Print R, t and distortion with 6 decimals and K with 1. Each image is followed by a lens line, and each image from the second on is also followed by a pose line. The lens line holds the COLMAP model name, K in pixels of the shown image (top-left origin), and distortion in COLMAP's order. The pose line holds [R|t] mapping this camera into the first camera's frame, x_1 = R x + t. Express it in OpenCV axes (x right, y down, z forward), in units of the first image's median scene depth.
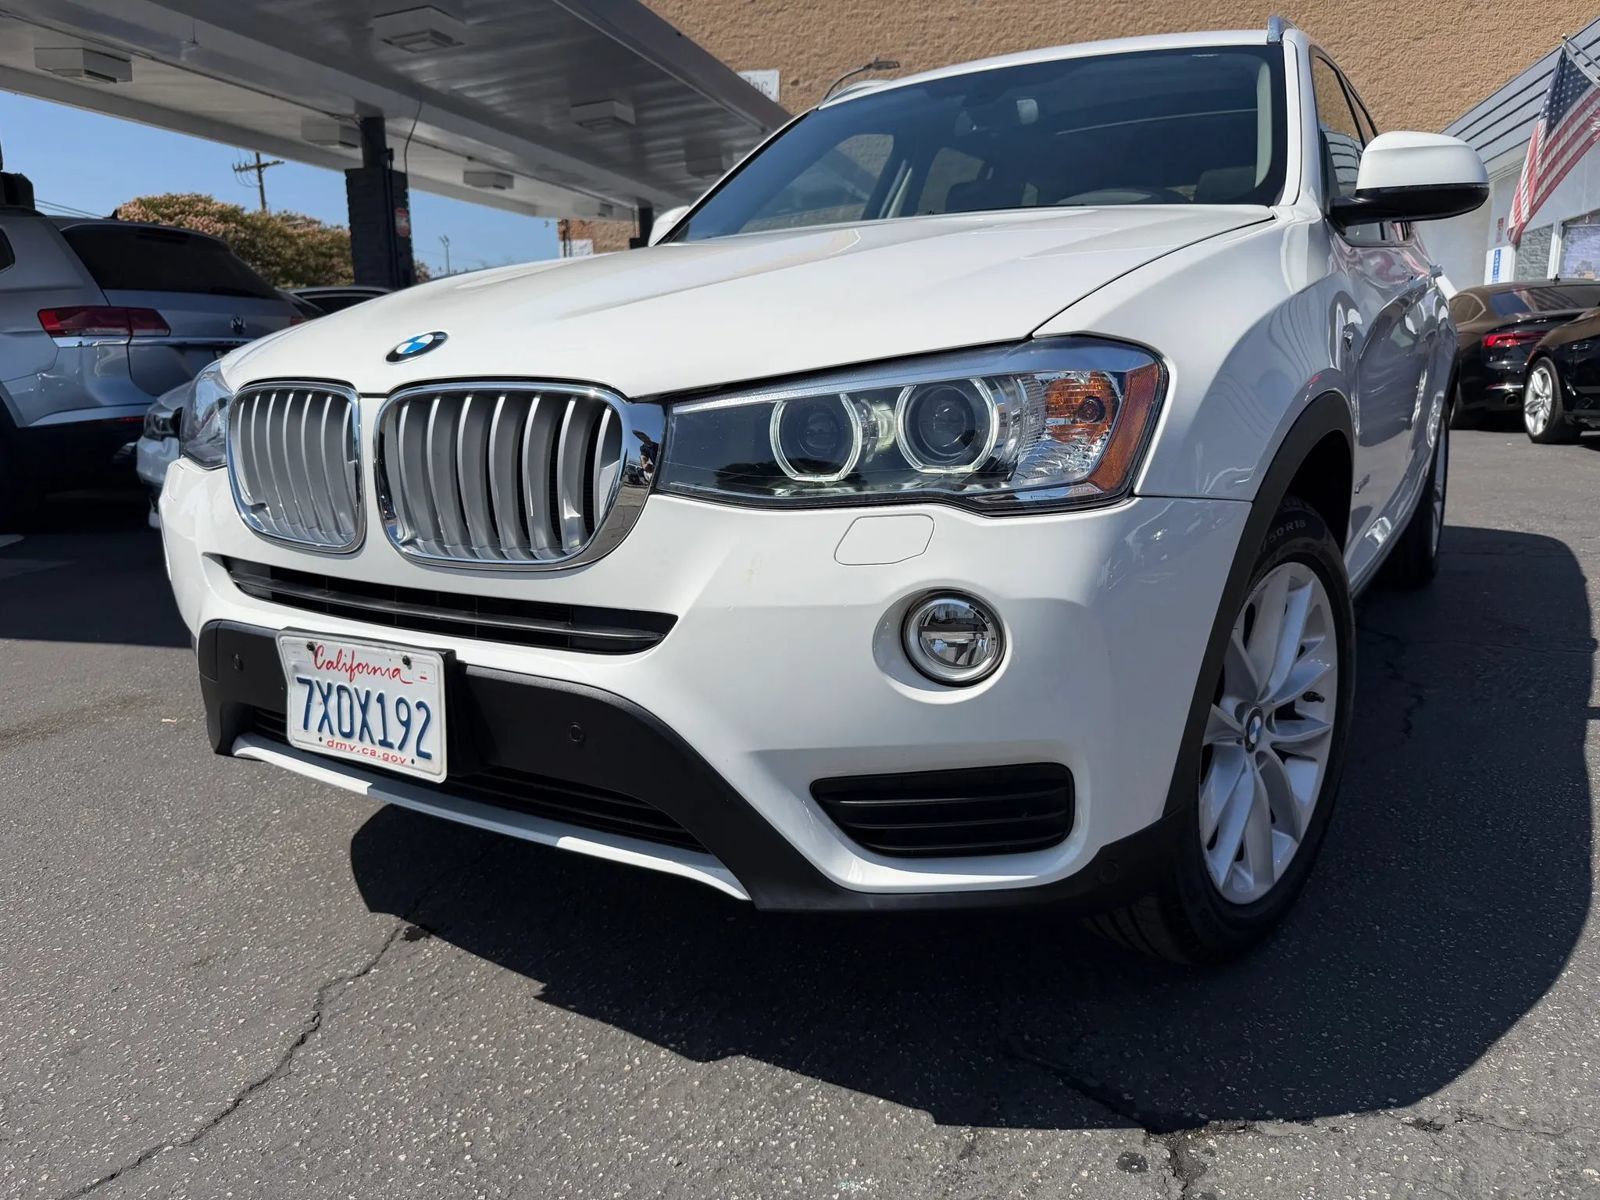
lens RADIAL K [[1148.6, 0, 801.8], [0, 1148.6, 594.0], [0, 0, 1]] dist [-0.003270, -0.005633]
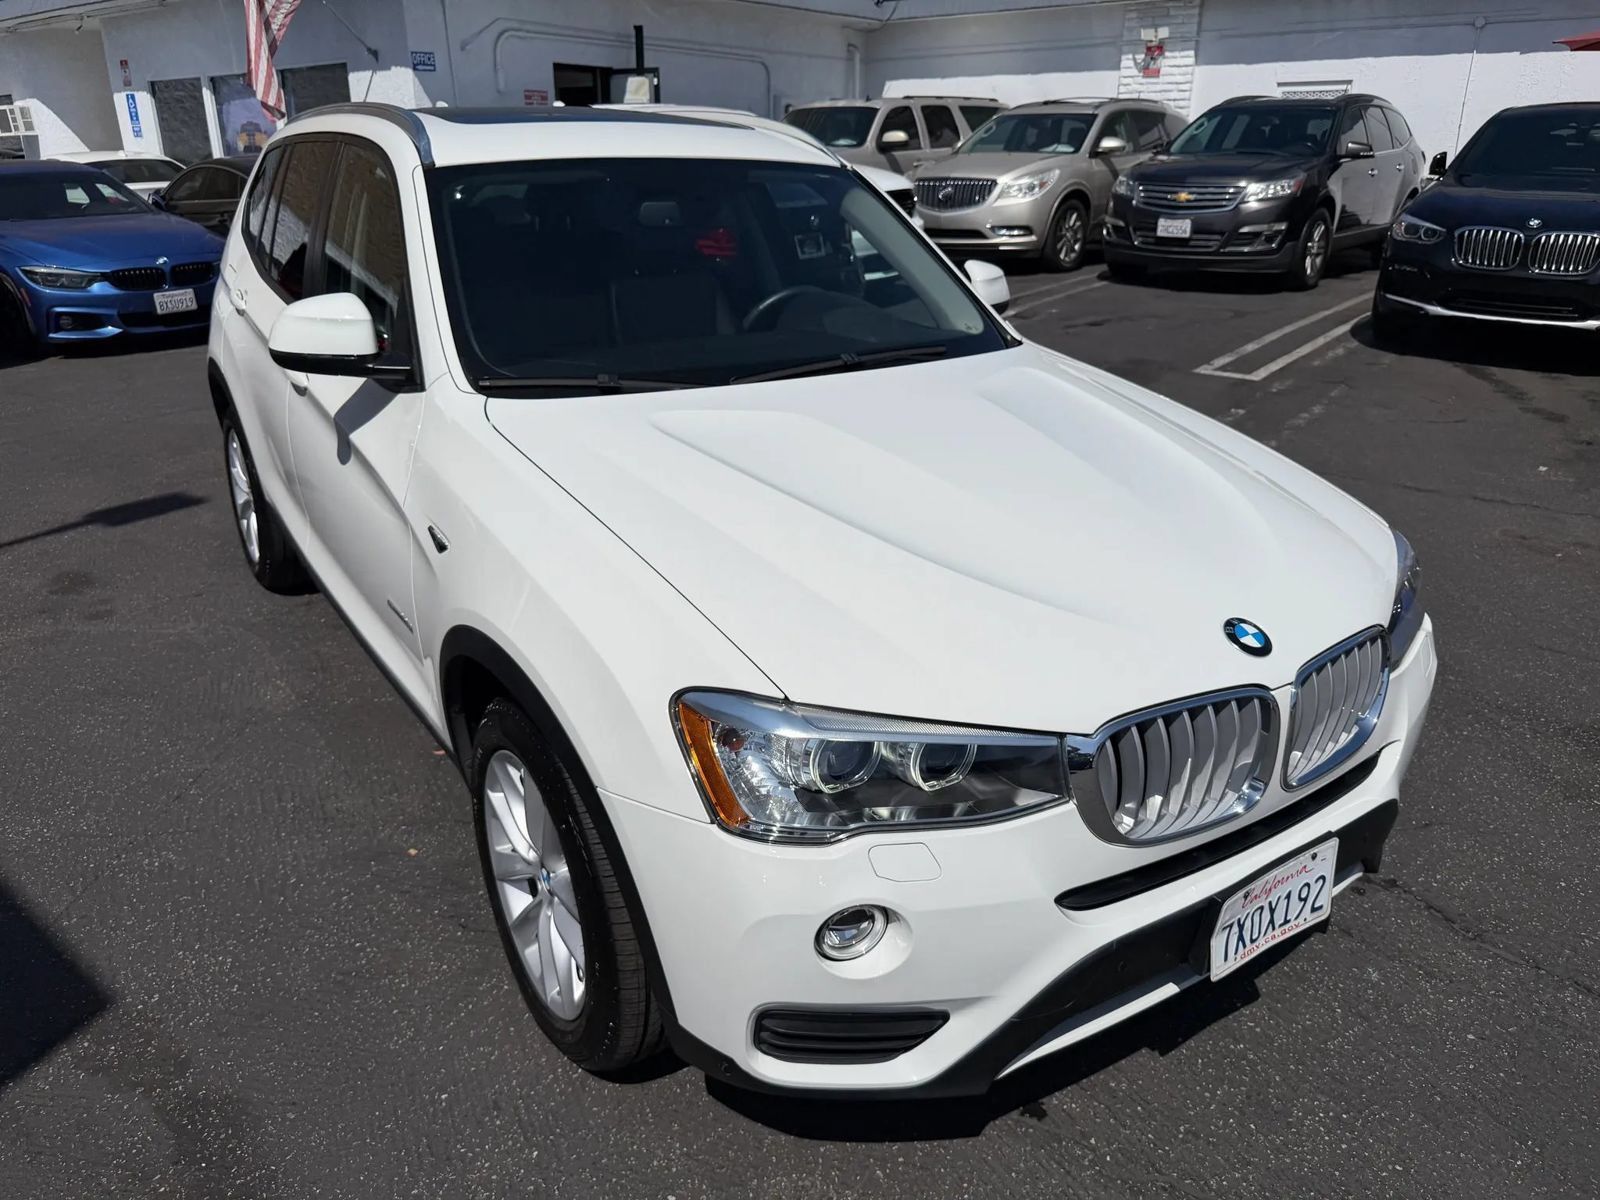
lens RADIAL K [[1150.1, 0, 798.1], [0, 1150.1, 610.7], [0, 0, 1]] dist [-0.004212, -0.005054]
pose [[0.409972, -0.321850, 0.853426, -1.506556], [0.170576, 0.946220, 0.274903, -0.632545], [-0.896006, 0.032871, 0.442823, 0.836792]]
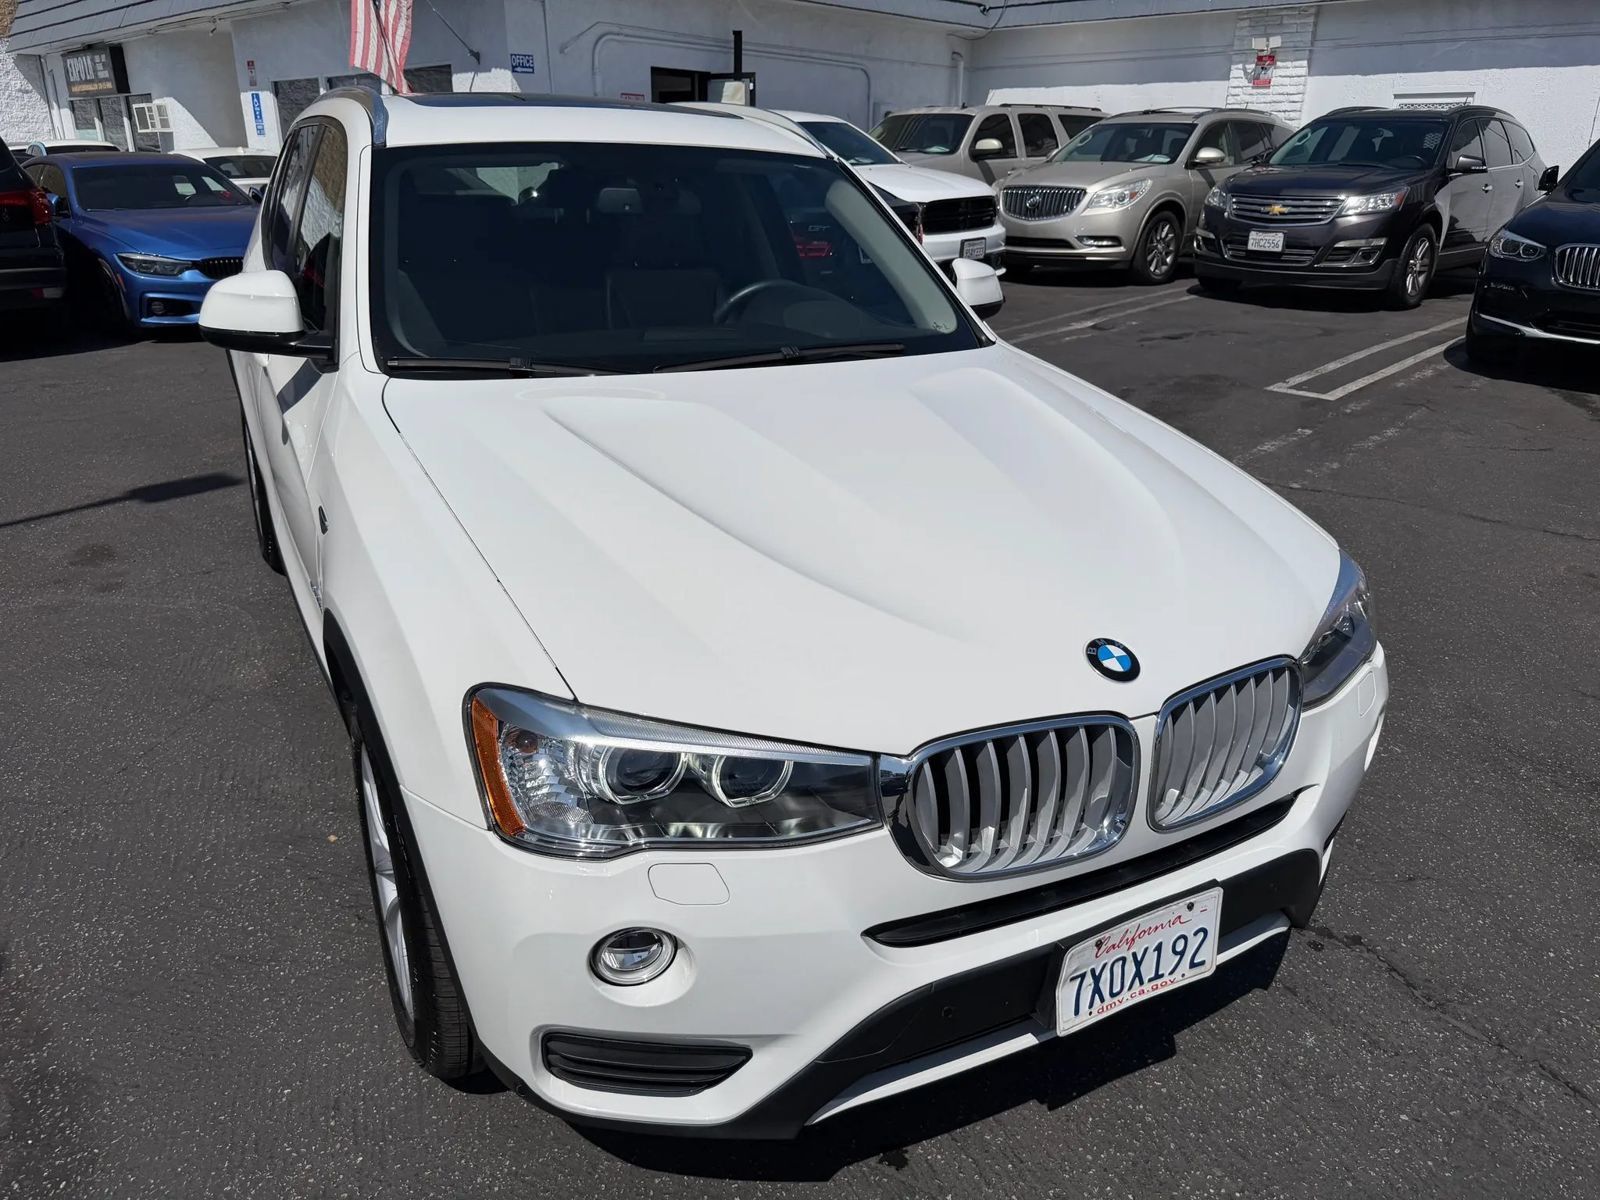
lens RADIAL K [[1148.1, 0, 807.6], [0, 1148.1, 609.1], [0, 0, 1]] dist [-0.003889, -0.003152]
pose [[0.492984, -0.293030, 0.819207, -1.324622], [0.146810, 0.956091, 0.253646, -0.563450], [-0.857563, -0.004776, 0.514357, 0.641495]]
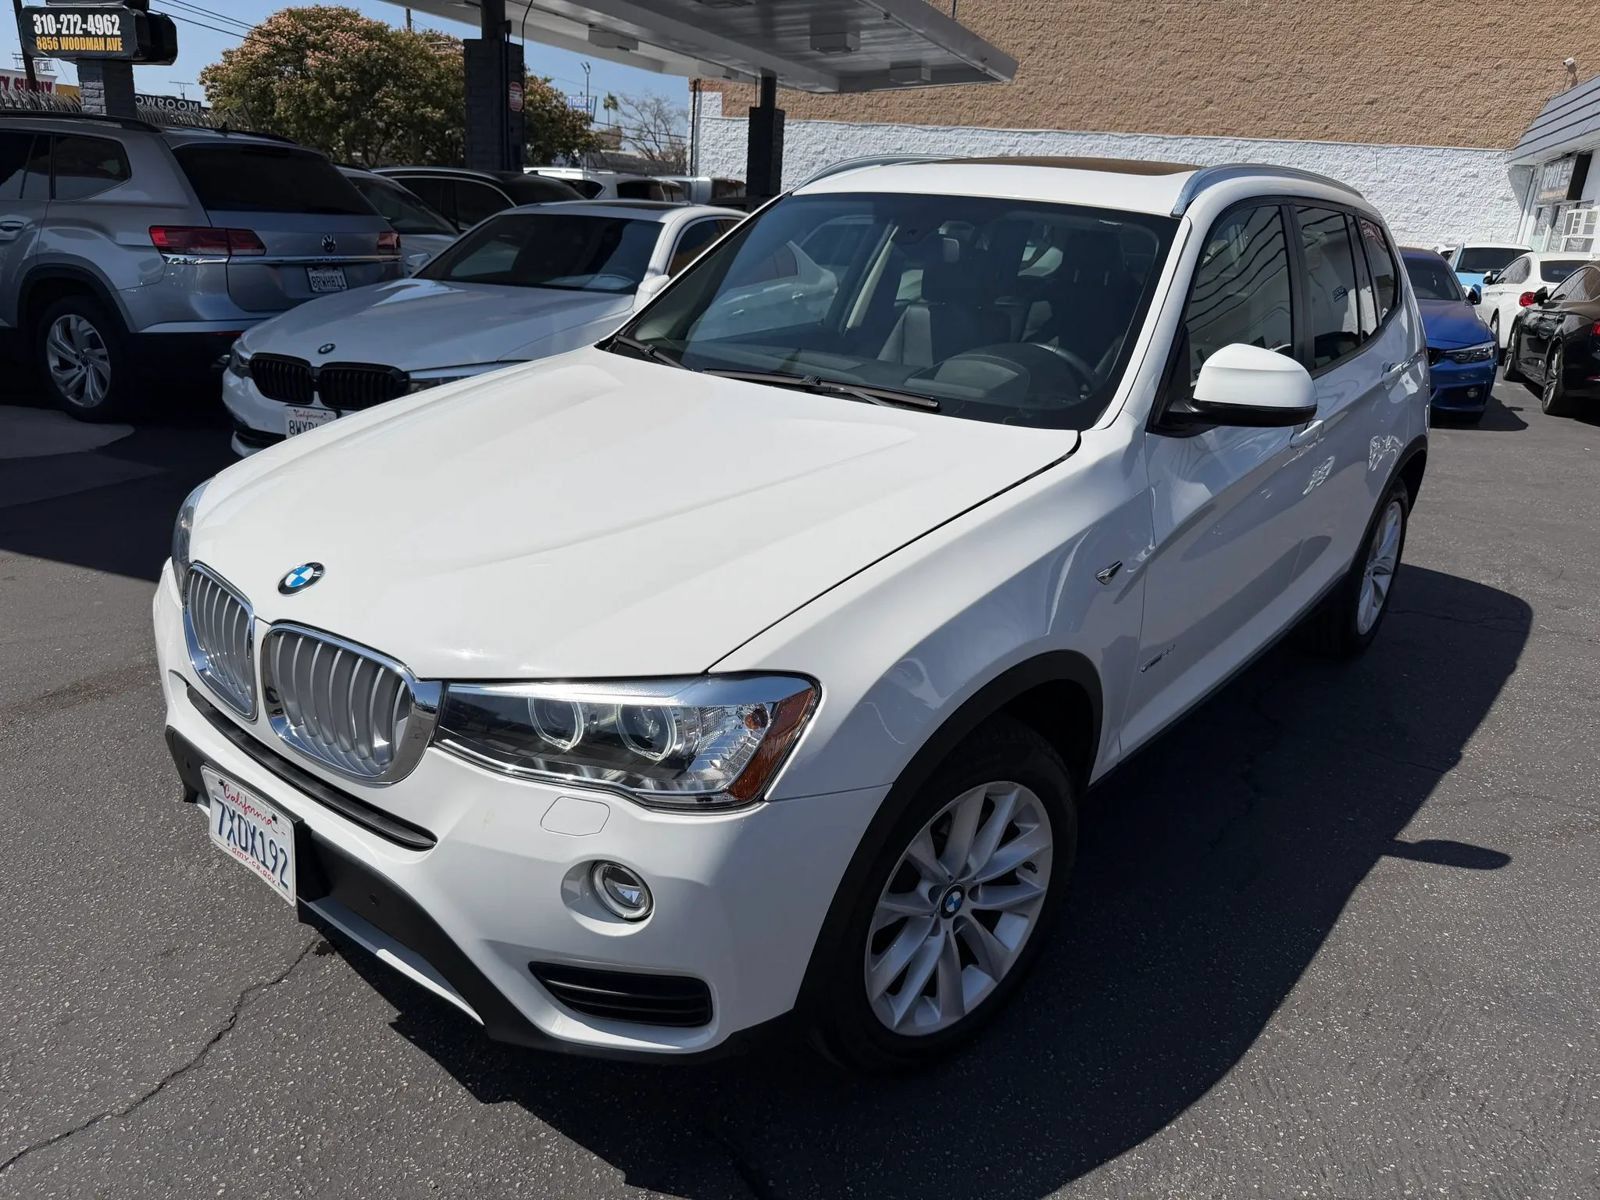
lens RADIAL K [[1146.6, 0, 792.9], [0, 1146.6, 598.5], [0, 0, 1]] dist [-0.003093, -0.003272]
pose [[0.989408, 0.110990, -0.093552, 0.335172], [-0.098025, 0.986212, 0.133329, -0.401850], [0.107060, -0.122746, 0.986647, -0.237610]]
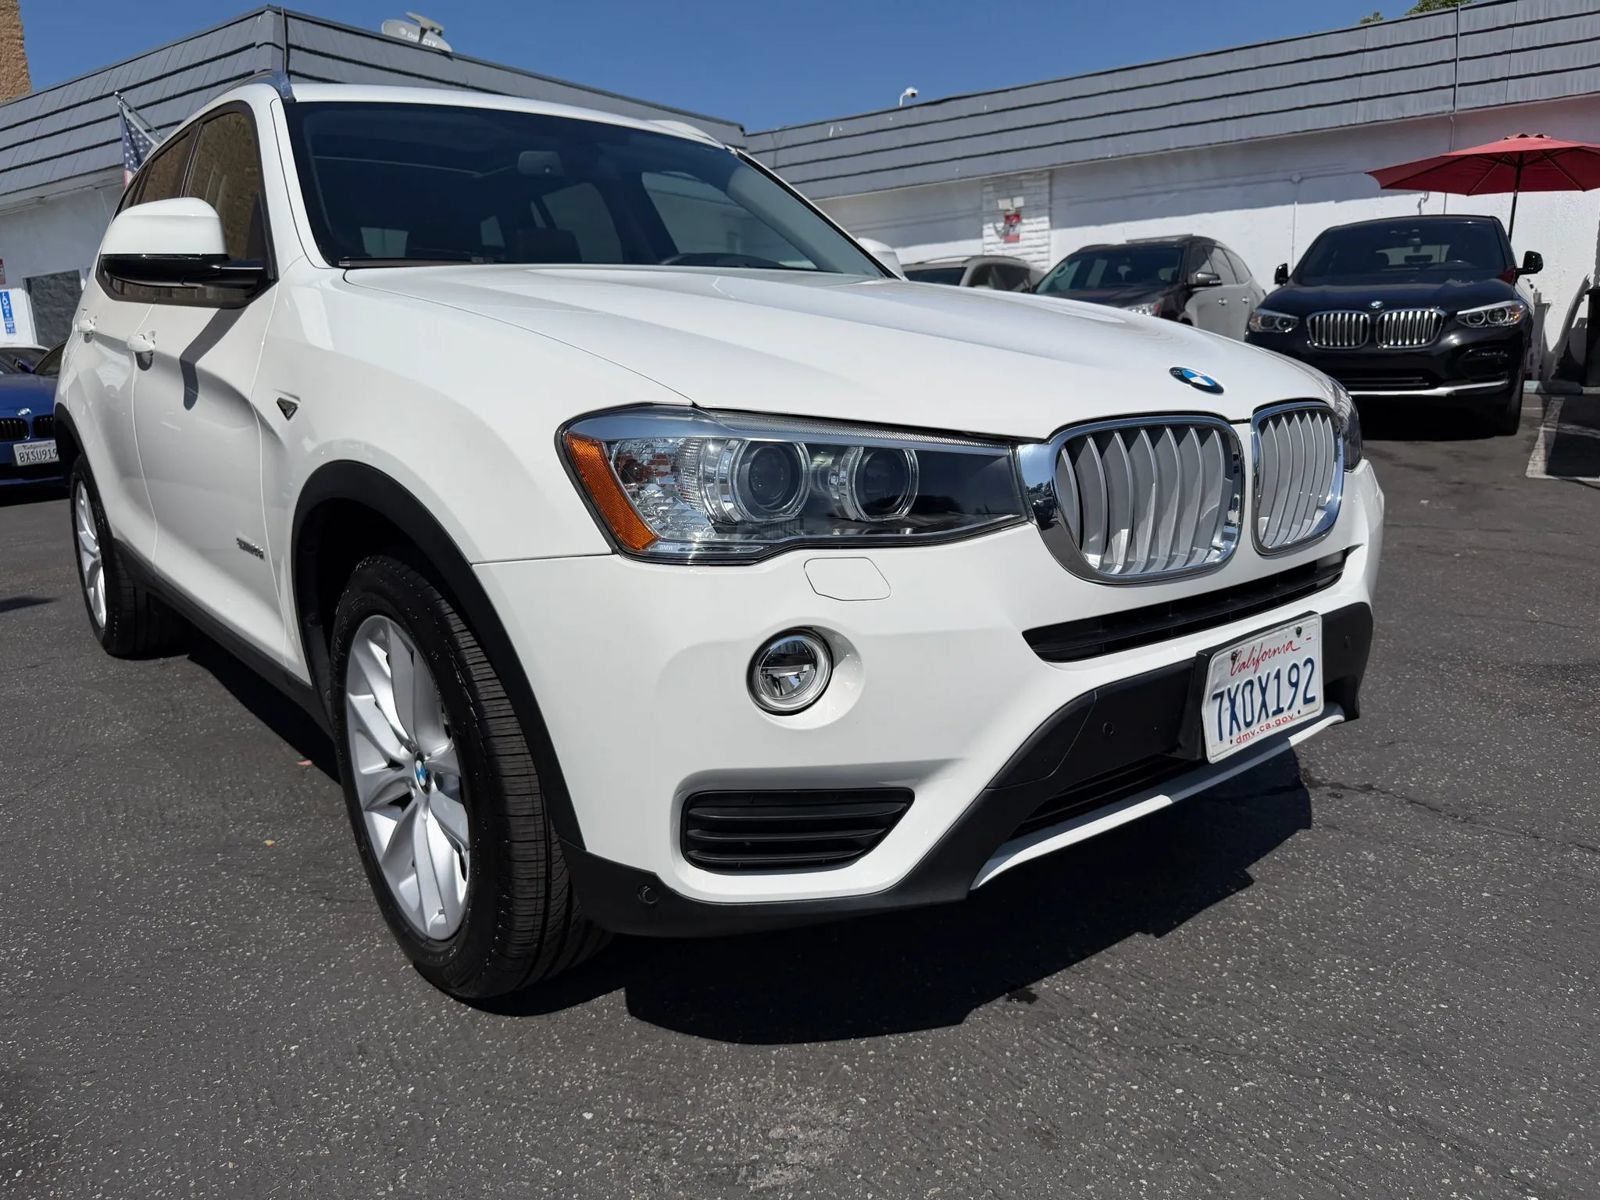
lens RADIAL K [[1149.1, 0, 822.0], [0, 1149.1, 606.0], [0, 0, 1]] dist [-0.002421, -0.007581]
pose [[0.304737, -0.191728, 0.932939, -1.475778], [0.218810, 0.967423, 0.127342, -0.212277], [-0.926961, 0.165330, 0.336762, 0.944491]]
